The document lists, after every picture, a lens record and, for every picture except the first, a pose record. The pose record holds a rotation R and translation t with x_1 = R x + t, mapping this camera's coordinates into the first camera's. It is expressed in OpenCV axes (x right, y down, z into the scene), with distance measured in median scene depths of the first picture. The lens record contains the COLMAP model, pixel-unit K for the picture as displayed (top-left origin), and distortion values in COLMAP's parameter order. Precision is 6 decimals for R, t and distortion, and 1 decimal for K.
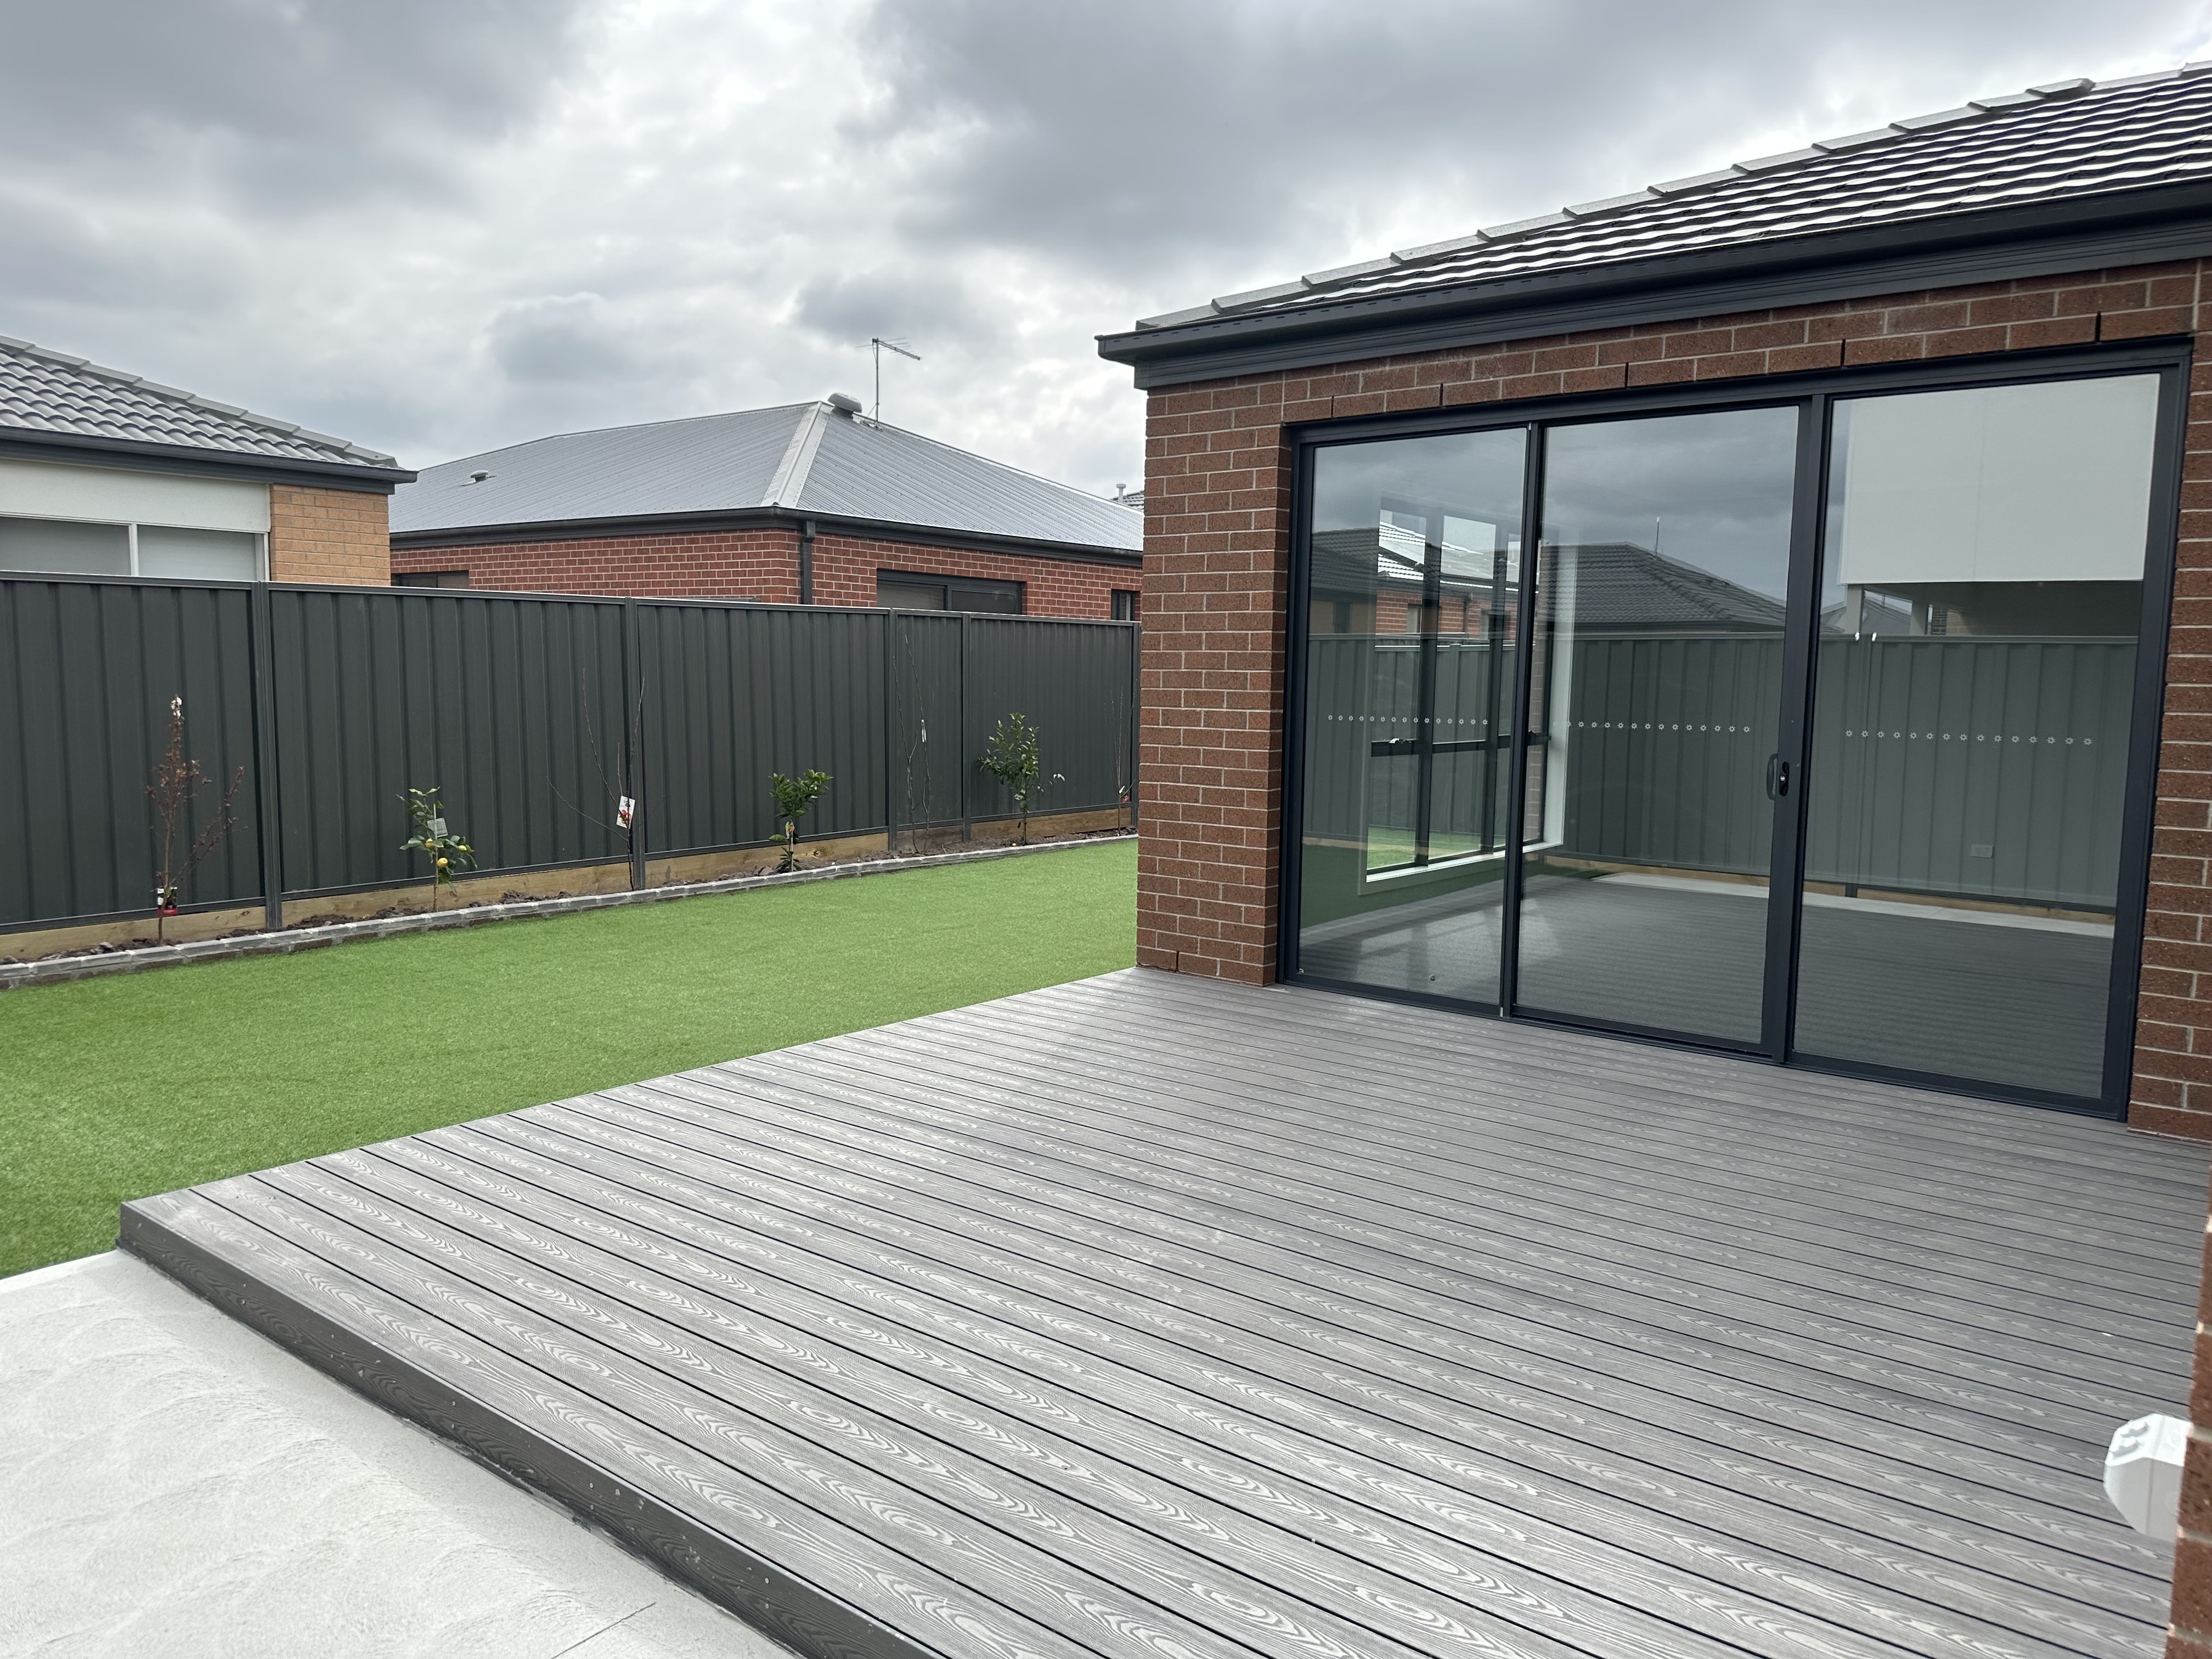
lens RADIAL K [[1555.6, 0, 1152.2], [0, 1555.6, 876.1], [0, 0, 1]] dist [0.020467, -0.018364]
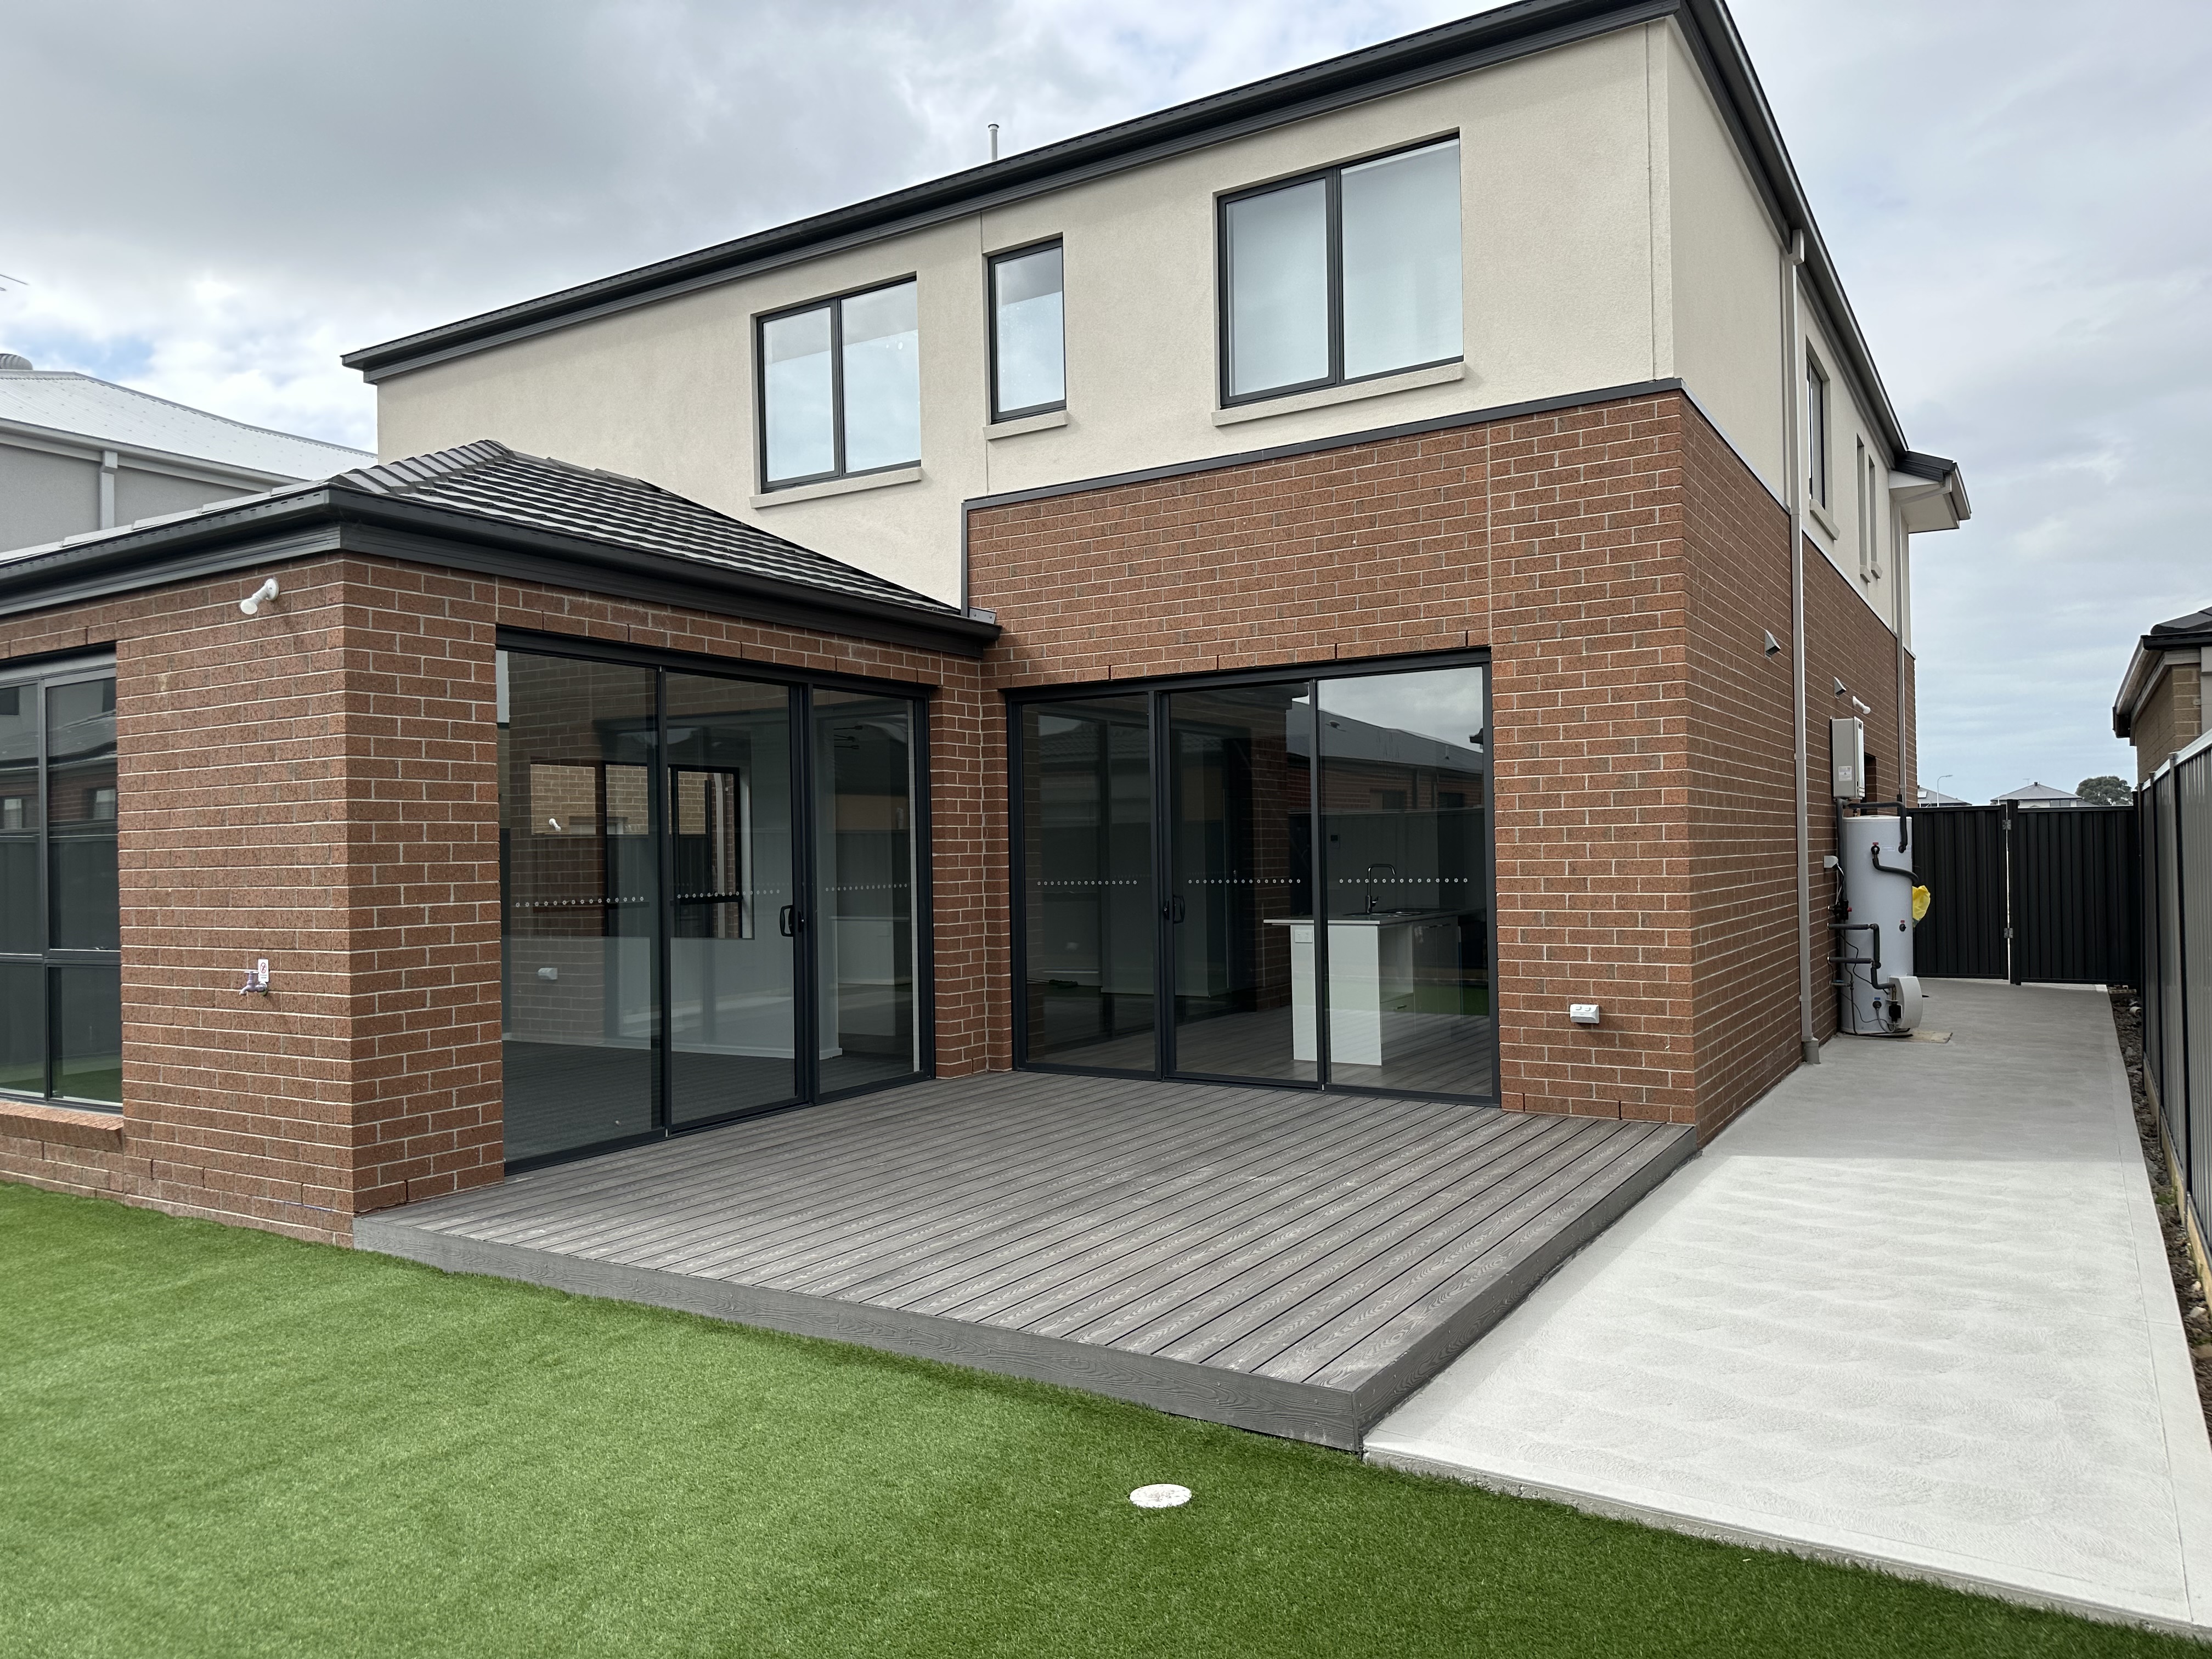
lens RADIAL K [[1555.6, 0, 1106.0], [0, 1555.6, 828.7], [0, 0, 1]] dist [0.020467, -0.018364]
pose [[-0.114120, 0.008072, 0.993434, -1.071594], [0.151158, 0.988466, 0.009333, -0.114252], [-0.981900, 0.151230, -0.114024, 0.805390]]
